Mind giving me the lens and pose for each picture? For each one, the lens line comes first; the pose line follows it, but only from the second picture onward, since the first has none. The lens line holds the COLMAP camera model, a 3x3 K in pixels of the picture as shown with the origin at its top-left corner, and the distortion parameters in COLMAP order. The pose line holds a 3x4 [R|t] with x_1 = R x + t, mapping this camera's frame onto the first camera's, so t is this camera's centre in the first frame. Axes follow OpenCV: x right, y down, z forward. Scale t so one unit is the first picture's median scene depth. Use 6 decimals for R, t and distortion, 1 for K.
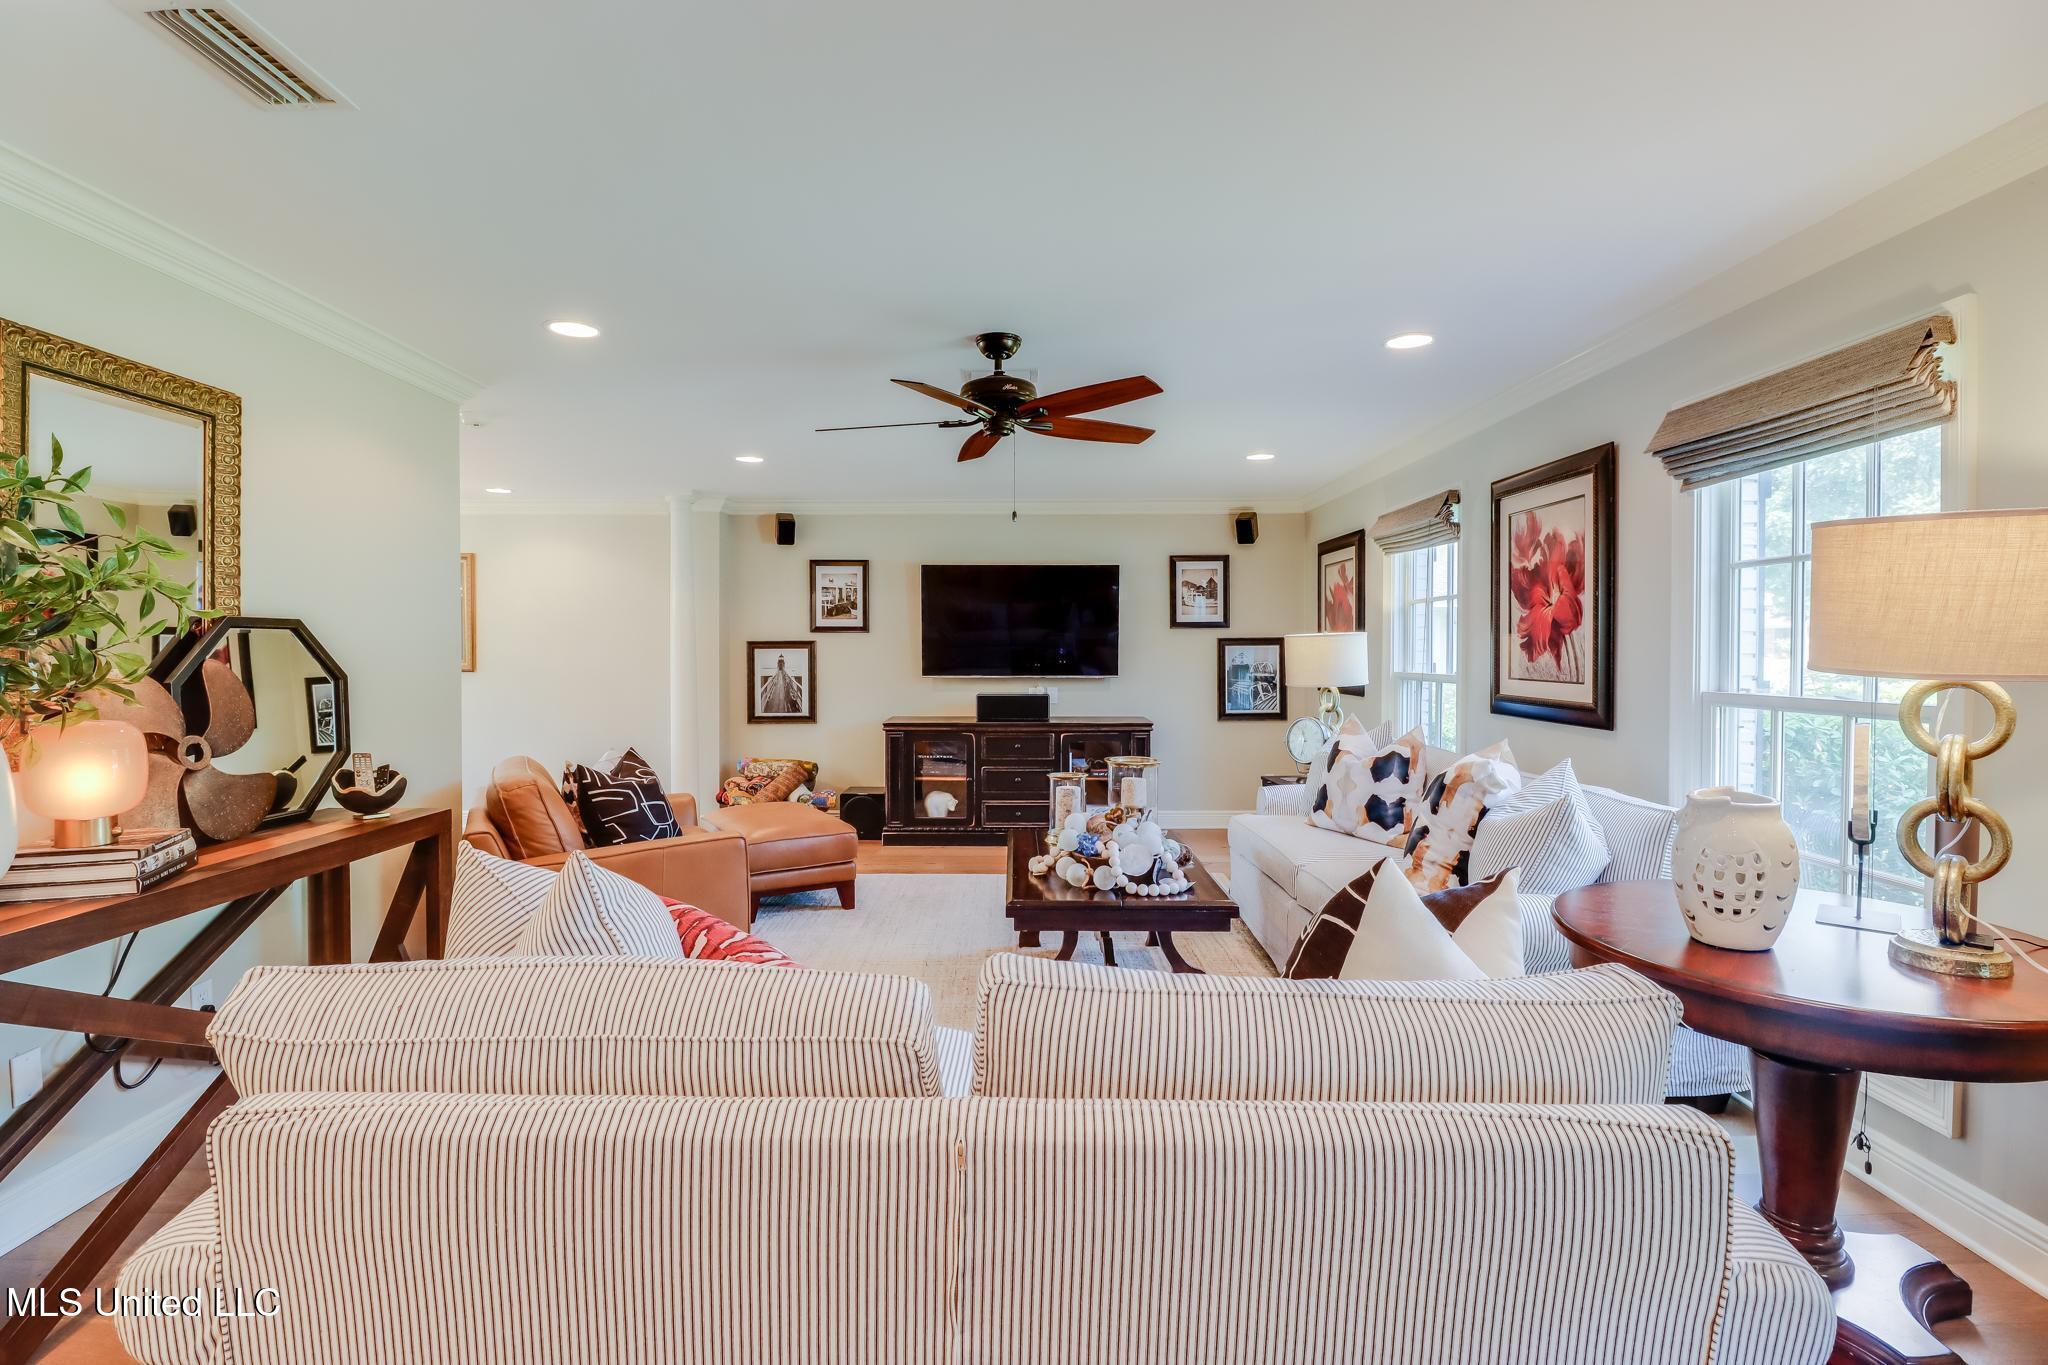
lens RADIAL K [[981.1, 0, 1008.9], [0, 981.1, 656.5], [0, 0, 1]] dist [-0.011913, -0.001384]
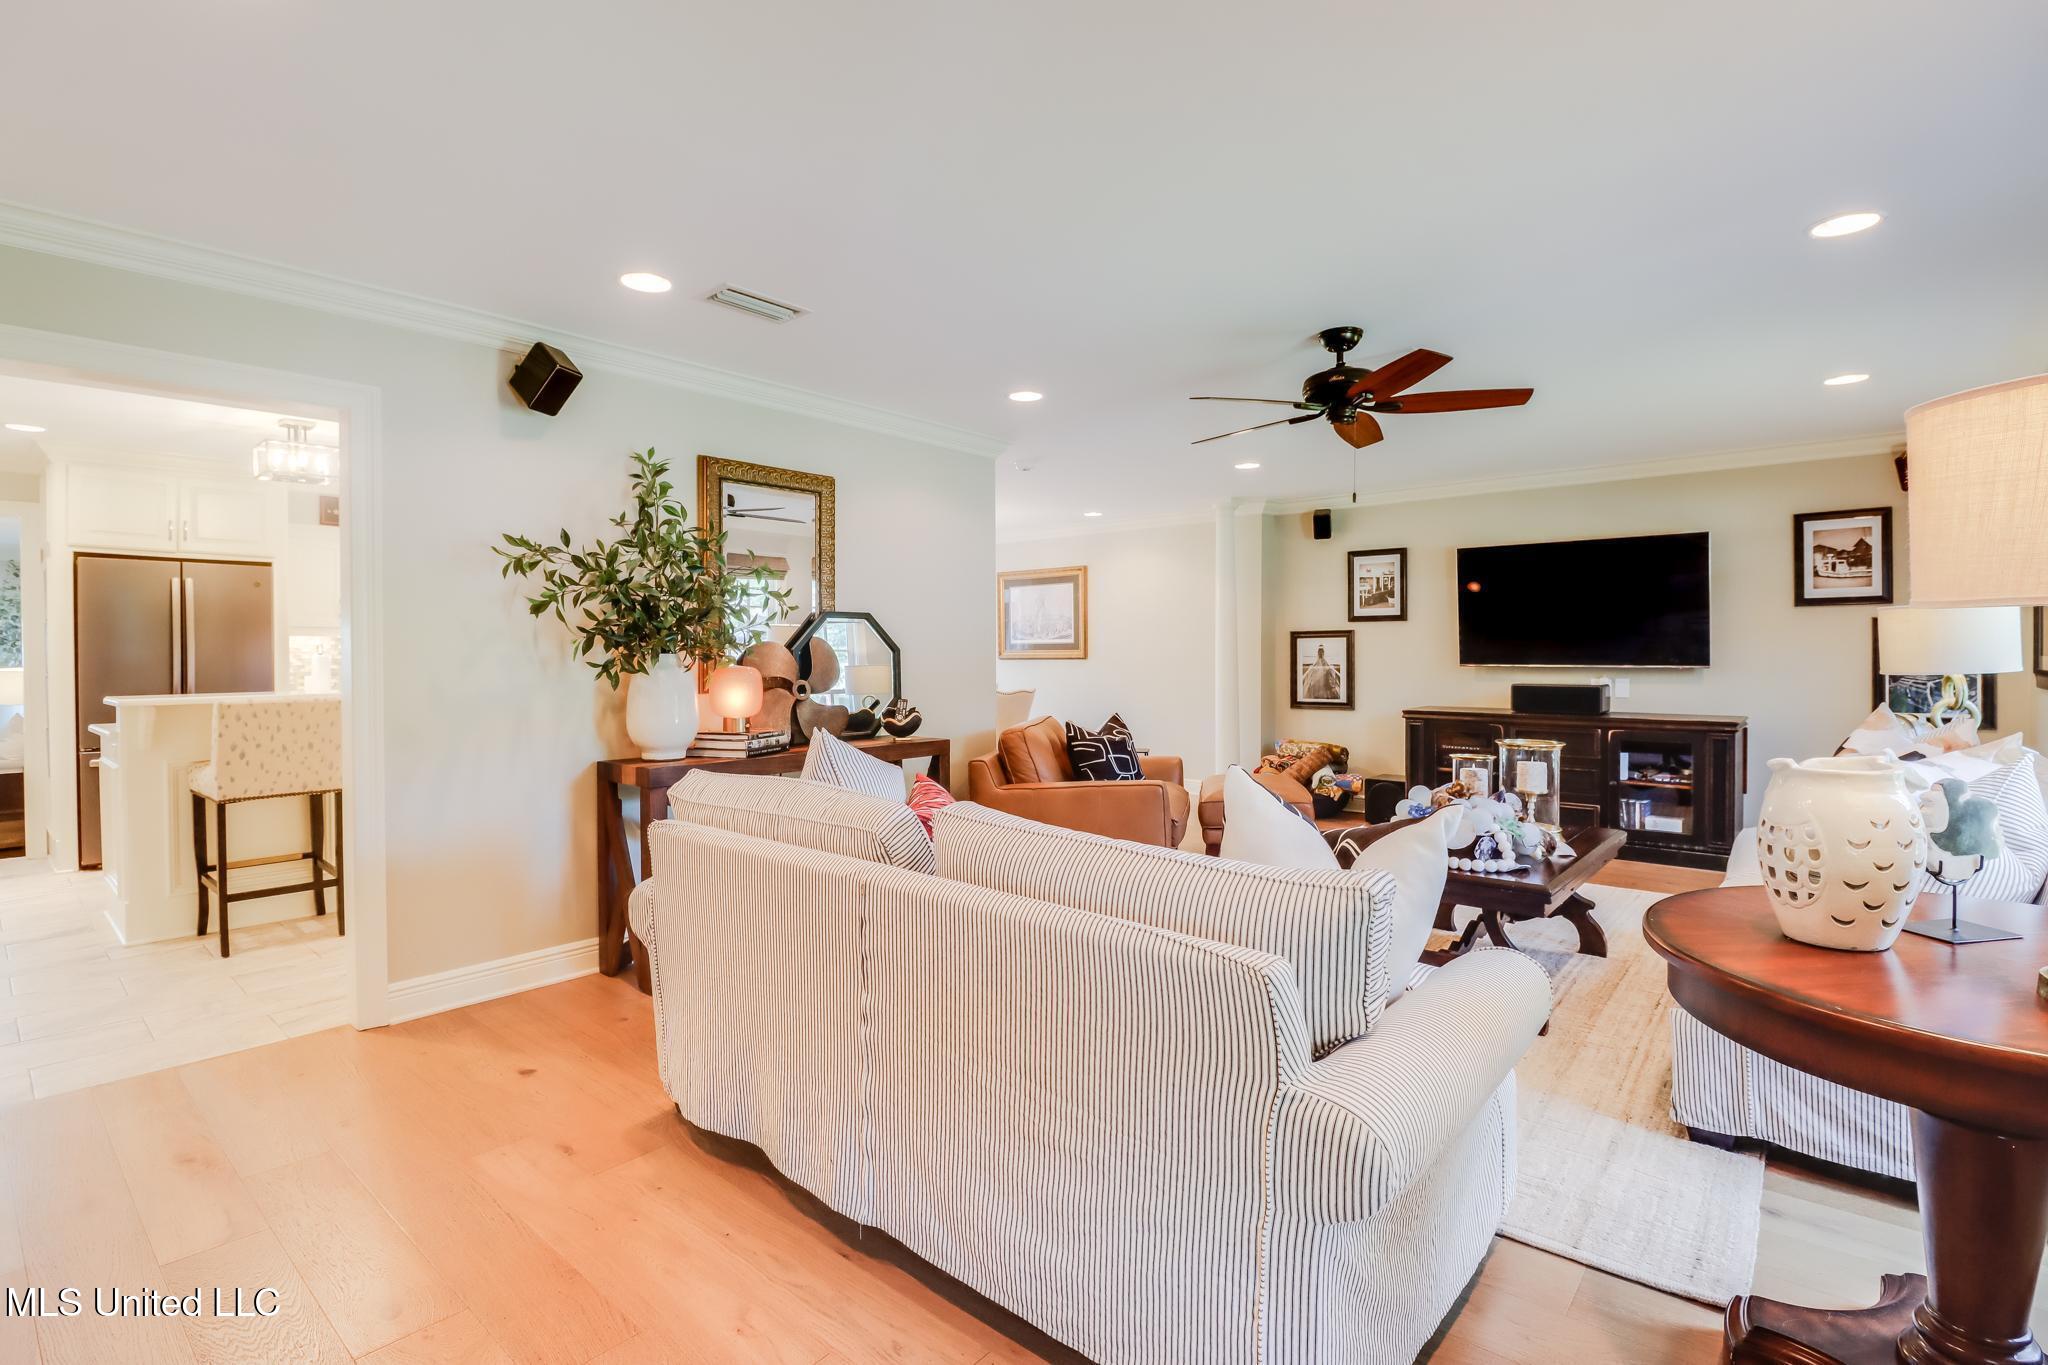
lens RADIAL K [[979.3, 0, 982.0], [0, 979.3, 673.6], [0, 0, 1]] dist [-0.005346, -0.000585]
pose [[0.740965, 0.012603, -0.671426, 0.223782], [-0.003178, 0.999878, 0.015261, 0.016782], [0.671537, -0.009174, 0.740915, -0.028023]]
